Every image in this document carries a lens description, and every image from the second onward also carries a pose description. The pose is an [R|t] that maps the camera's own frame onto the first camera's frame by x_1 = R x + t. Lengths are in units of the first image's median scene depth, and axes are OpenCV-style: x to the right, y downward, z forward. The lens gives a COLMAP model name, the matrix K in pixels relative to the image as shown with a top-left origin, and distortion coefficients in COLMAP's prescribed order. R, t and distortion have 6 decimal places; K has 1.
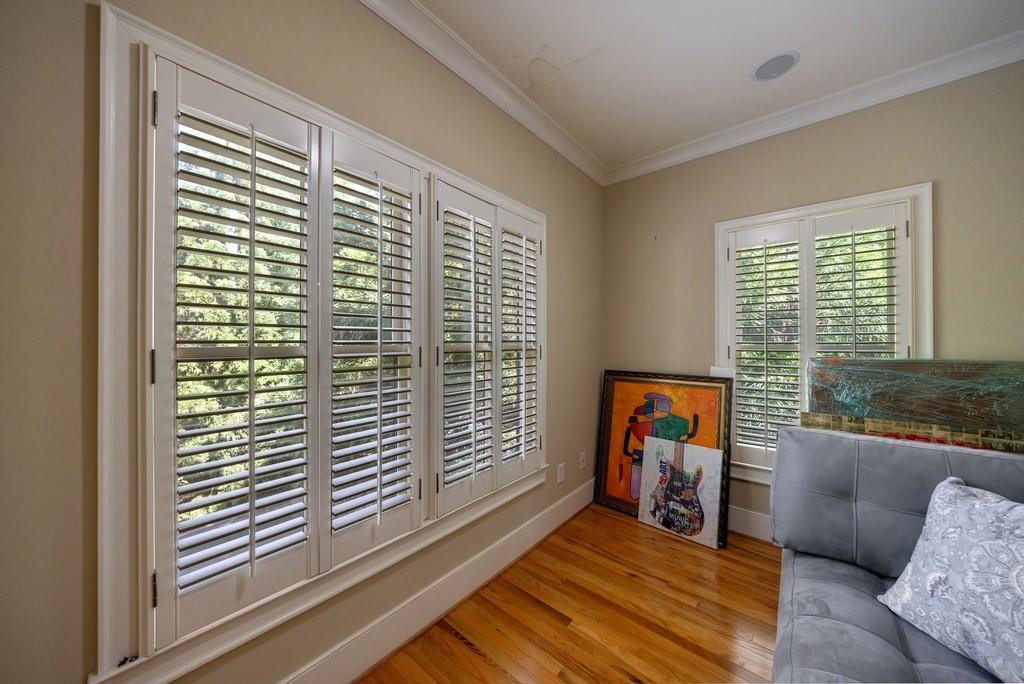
lens RADIAL K [[350.5, 0, 504.5], [0, 350.5, 341.1], [0, 0, 1]] dist [-0.011642, -0.000187]
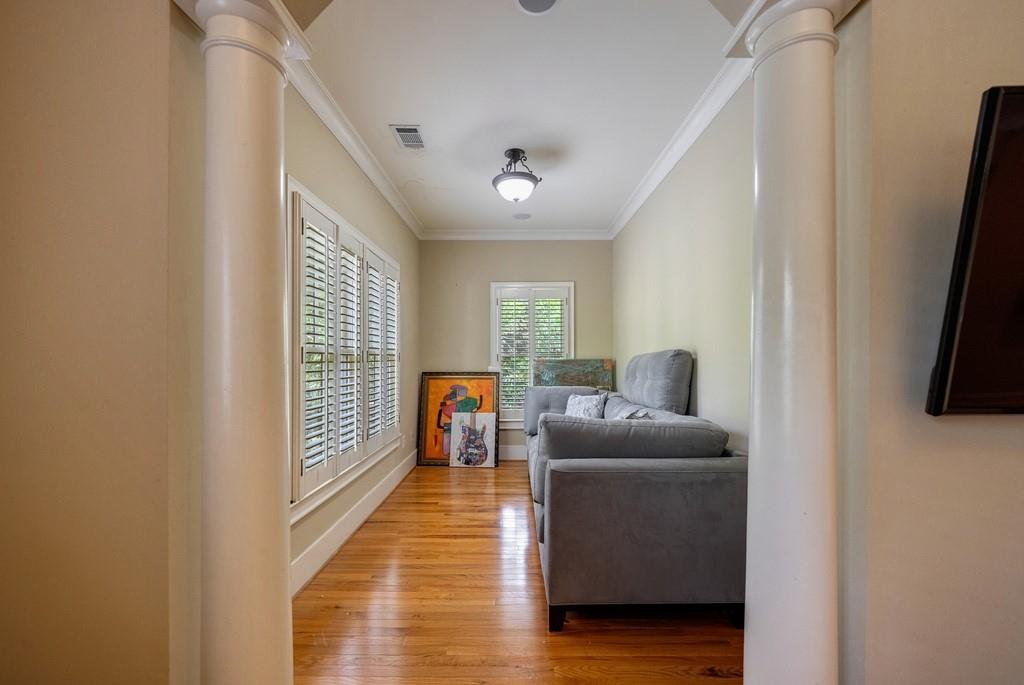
lens RADIAL K [[388.4, 0, 523.1], [0, 388.4, 361.1], [0, 0, 1]] dist [-0.004067, 0.000037]
pose [[0.750886, -0.005814, 0.660407, -0.531463], [0.000632, 0.999967, 0.008086, 0.032138], [-0.660432, -0.005654, 0.750864, -0.531778]]
